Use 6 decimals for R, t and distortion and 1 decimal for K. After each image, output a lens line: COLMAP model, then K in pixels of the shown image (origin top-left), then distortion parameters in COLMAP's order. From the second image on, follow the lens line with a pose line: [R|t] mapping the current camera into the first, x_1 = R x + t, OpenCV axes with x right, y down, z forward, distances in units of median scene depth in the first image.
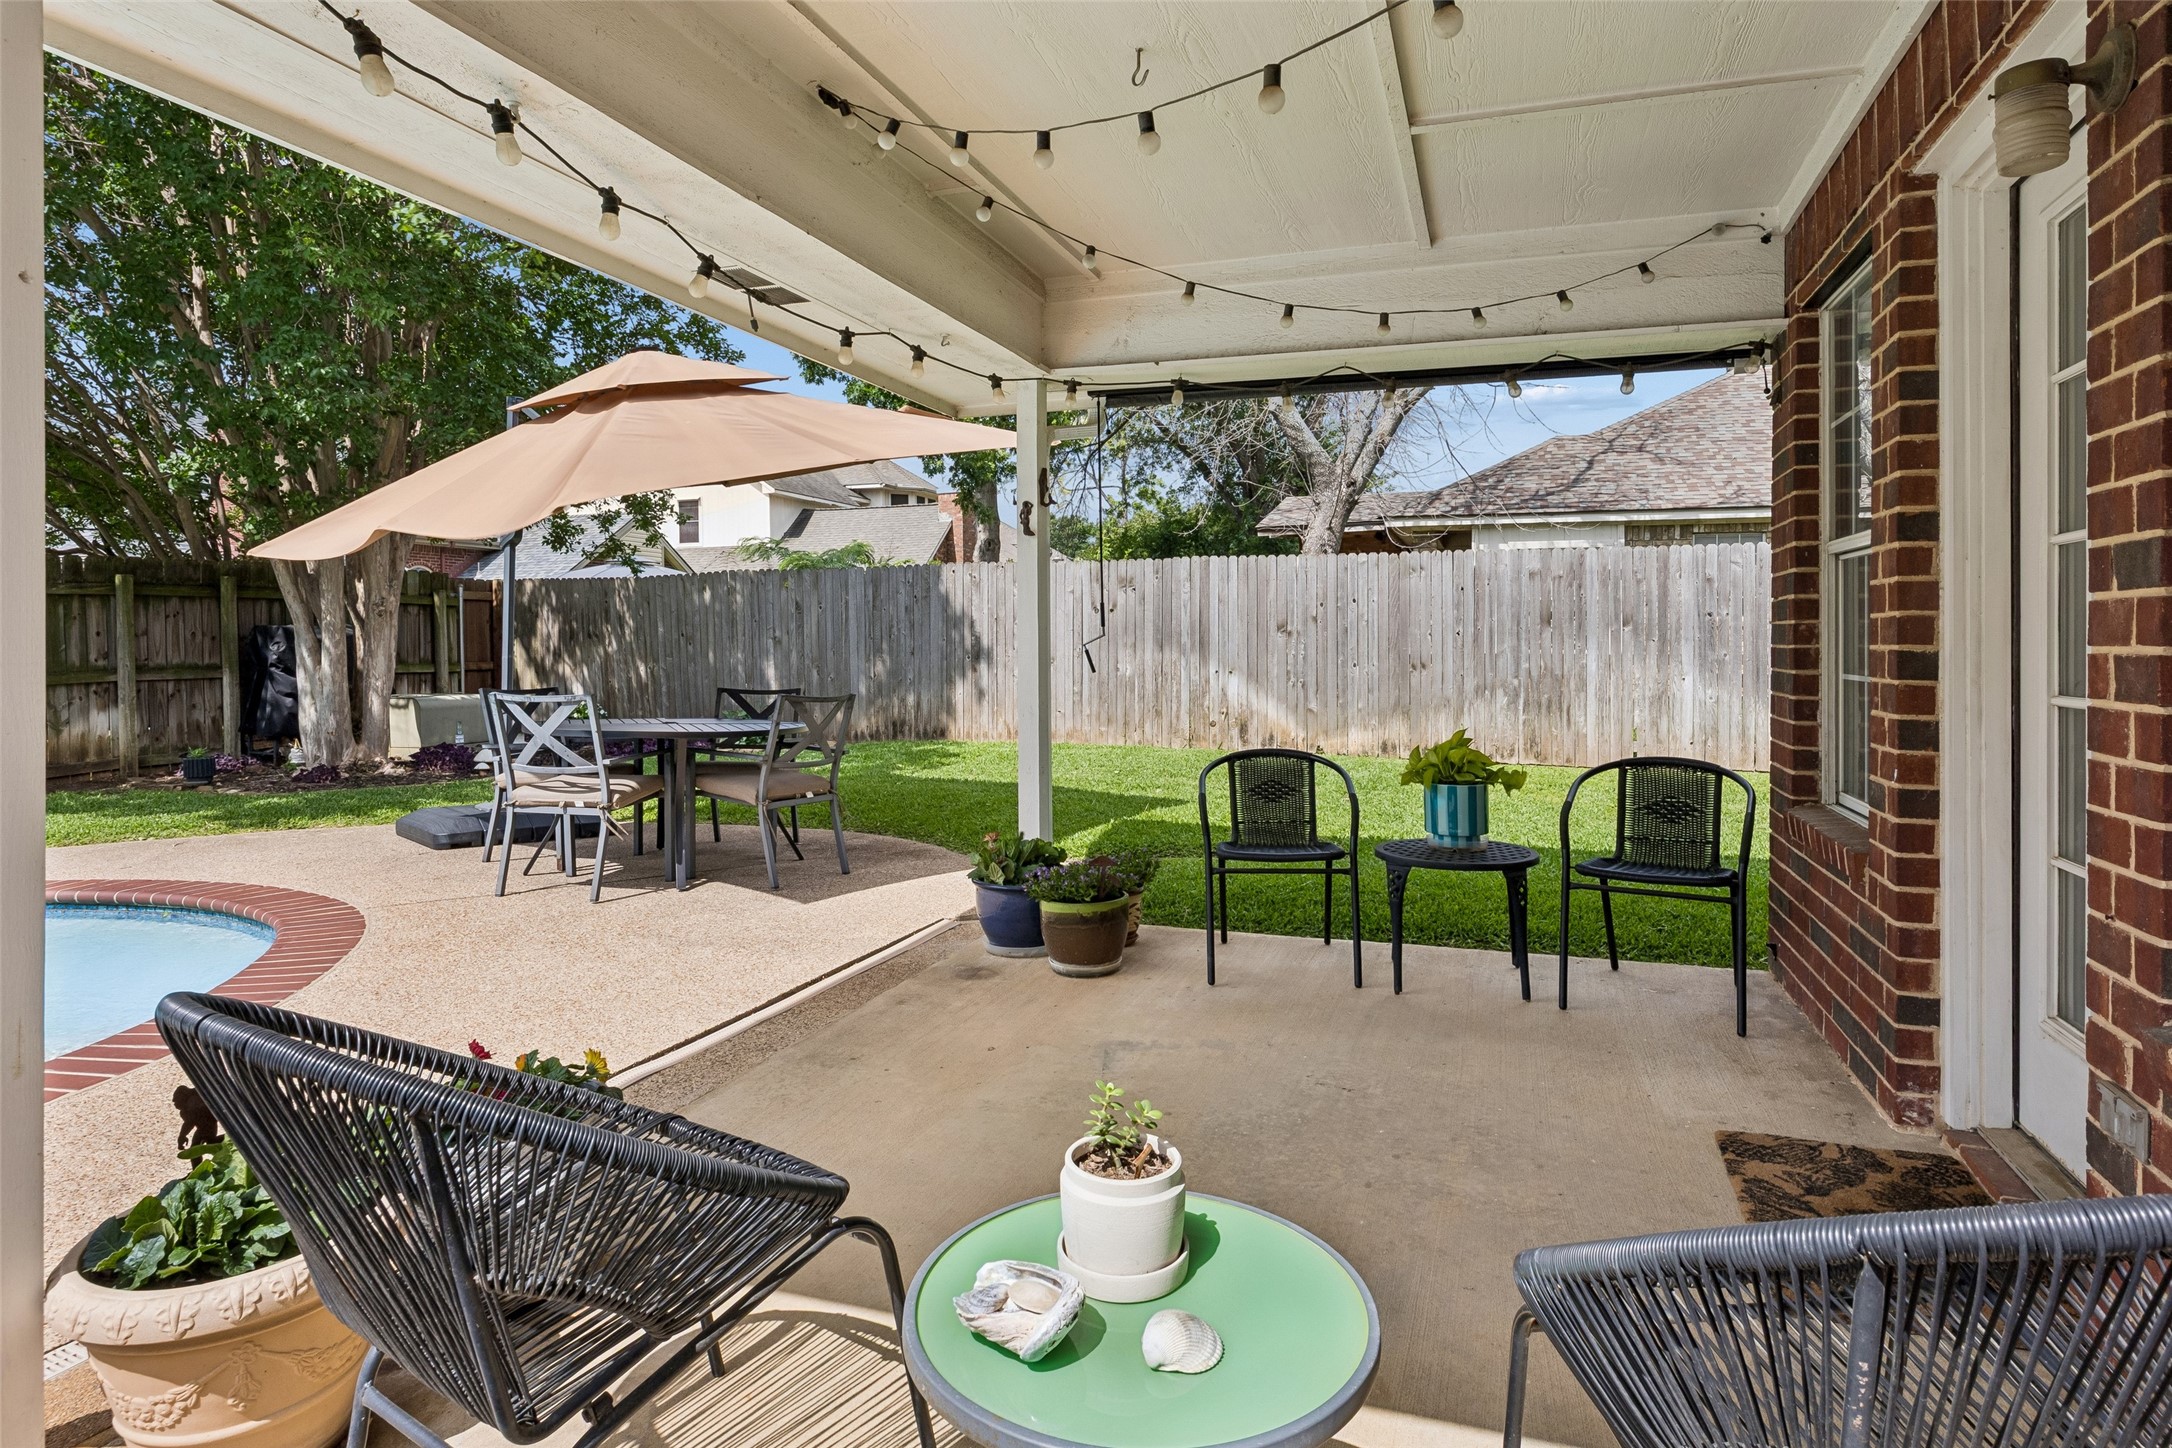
lens RADIAL K [[1149.2, 0, 1142.6], [0, 1149.2, 659.6], [0, 0, 1]] dist [-0.013352, -0.000314]
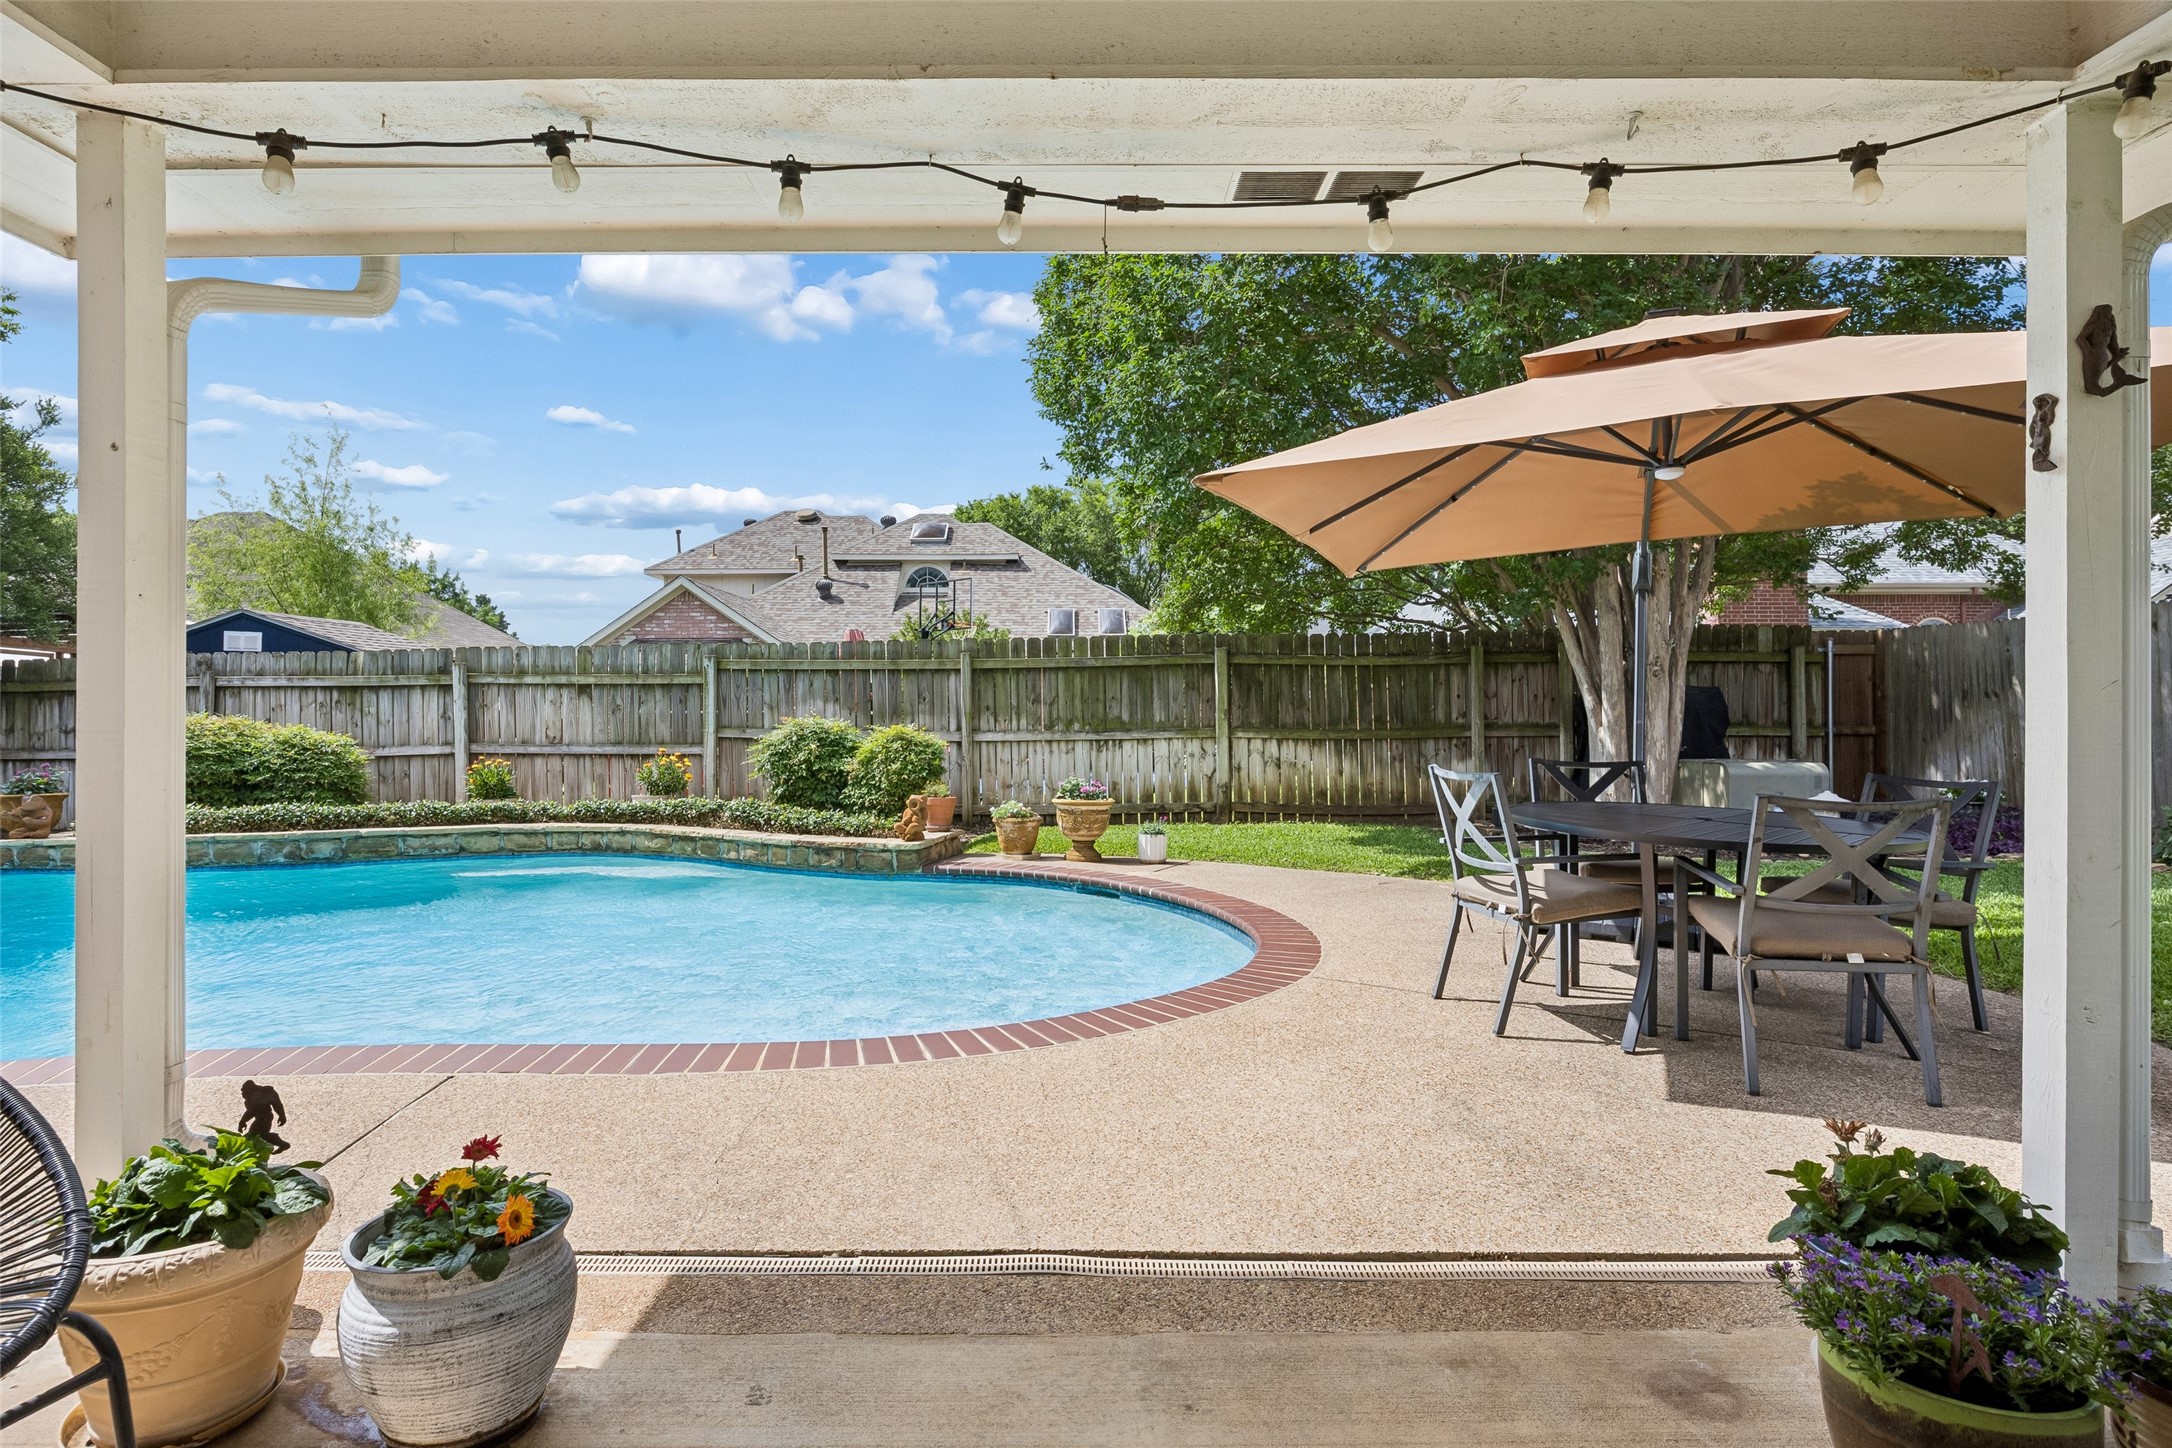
lens RADIAL K [[1149.2, 0, 1082.6], [0, 1149.2, 703.9], [0, 0, 1]] dist [-0.013352, -0.000314]
pose [[0.306261, 0.002058, -0.951945, 0.103558], [-0.014360, 0.999894, -0.002459, -0.006163], [0.951839, 0.014423, 0.306258, 0.262050]]
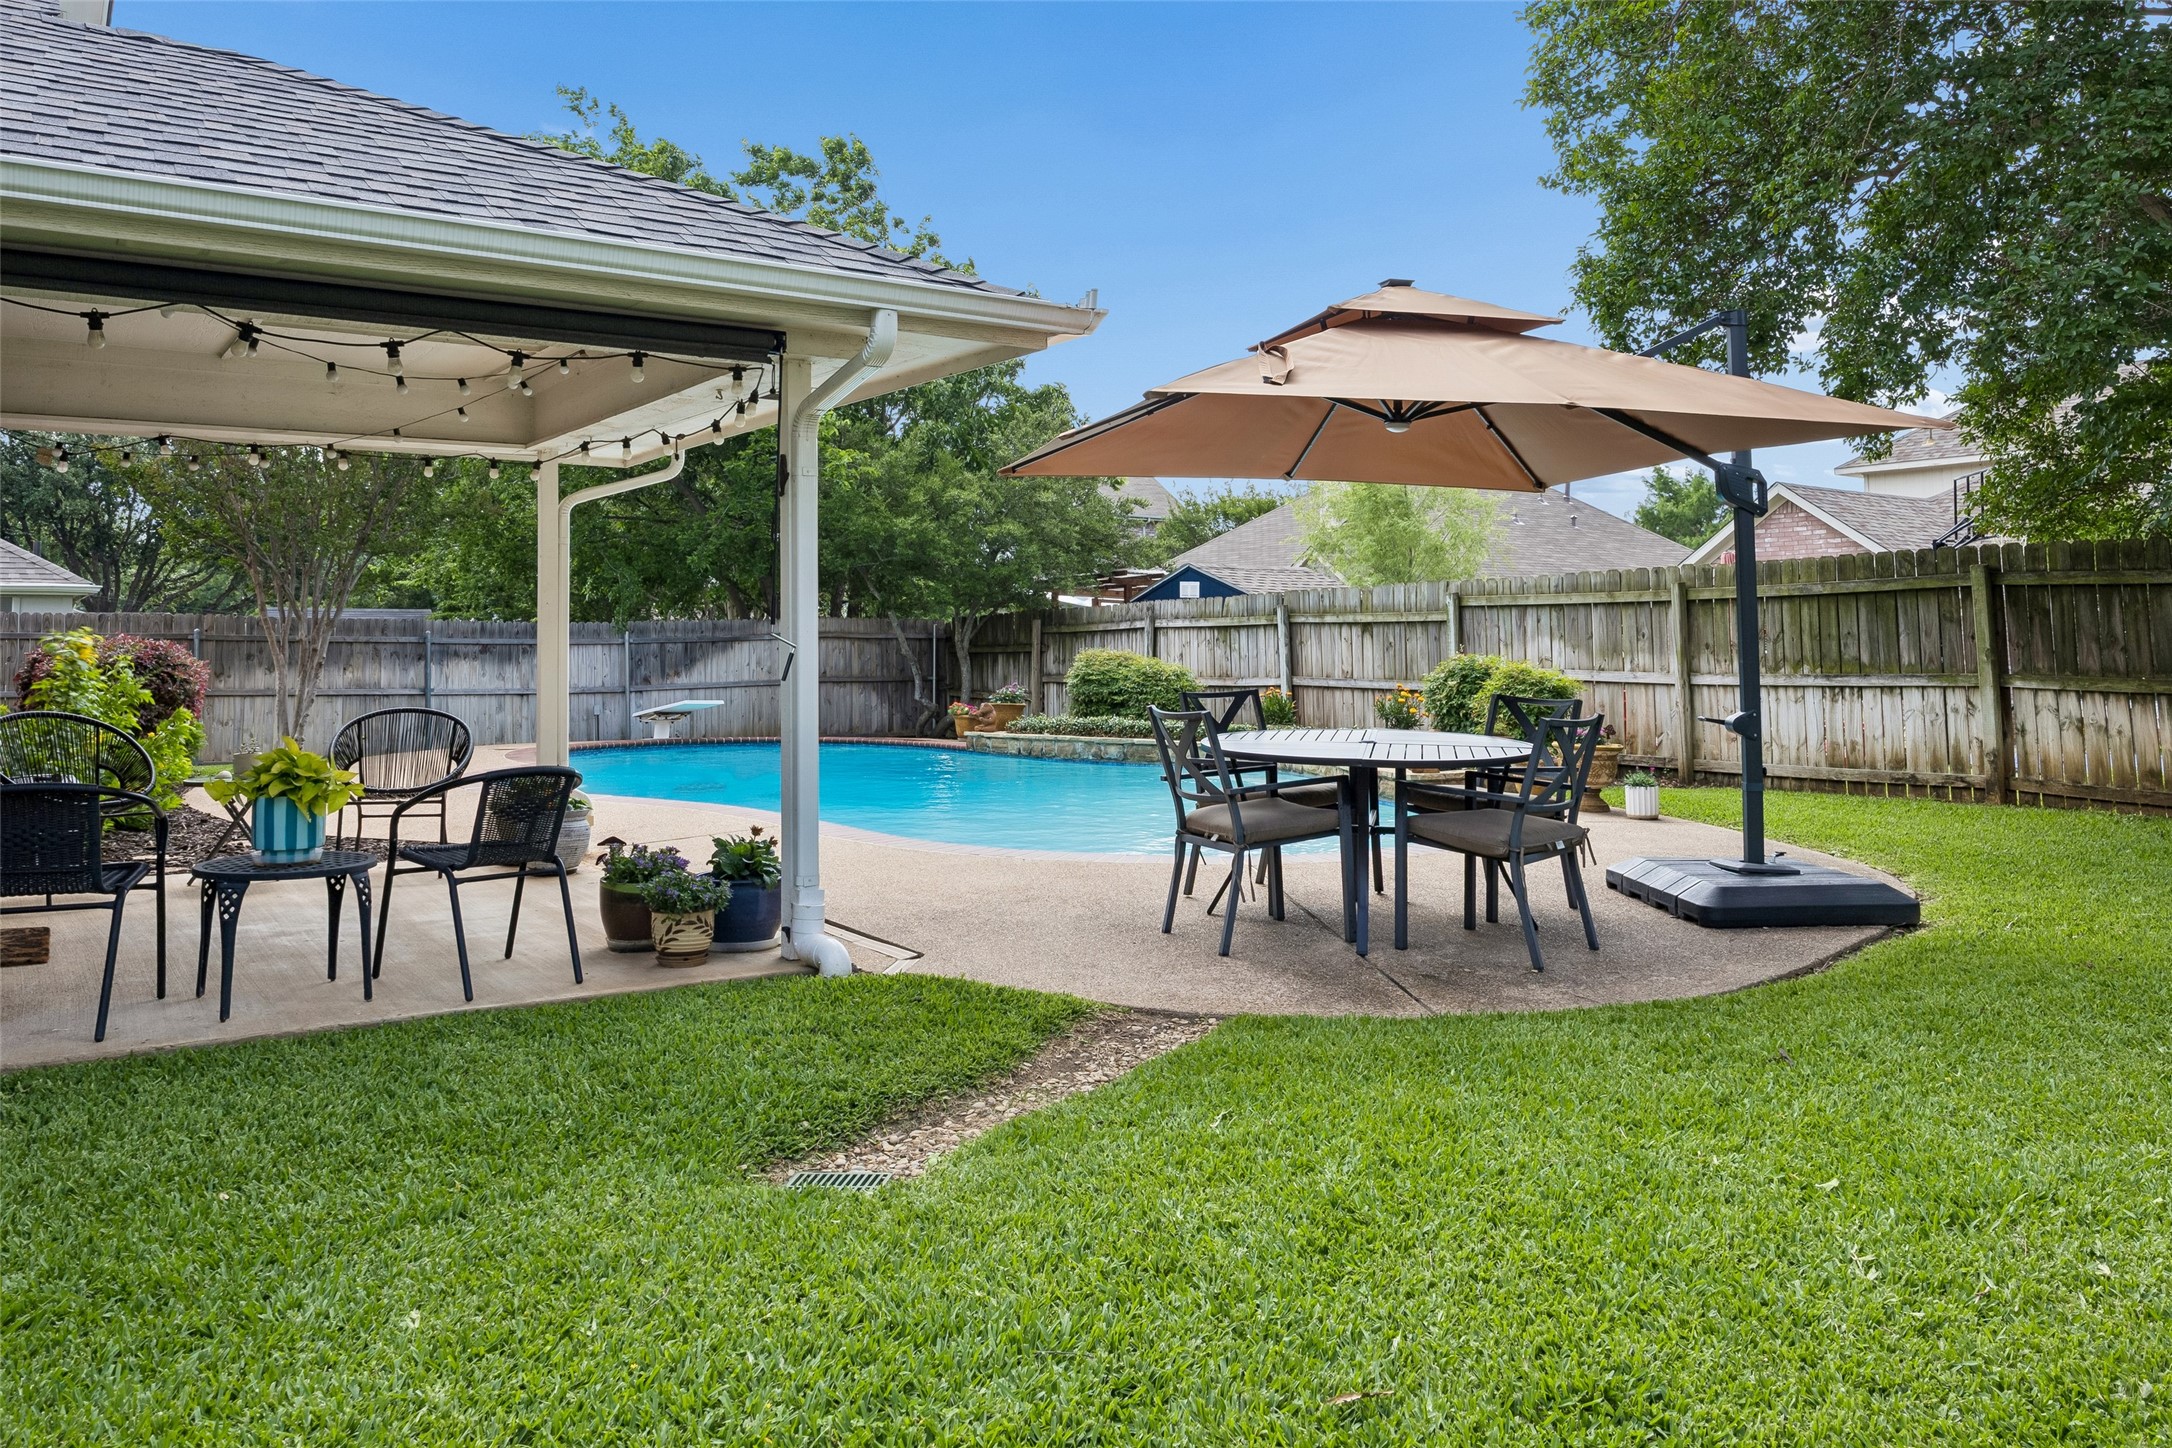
lens RADIAL K [[1548.7, 0, 1081.0], [0, 1548.7, 719.0], [0, 0, 1]] dist [-0.003822, 0.000489]
pose [[-0.614234, 0.043285, -0.787936, 0.345436], [-0.008904, 0.998051, 0.061768, -0.017953], [0.789074, 0.044956, -0.612651, 0.906397]]
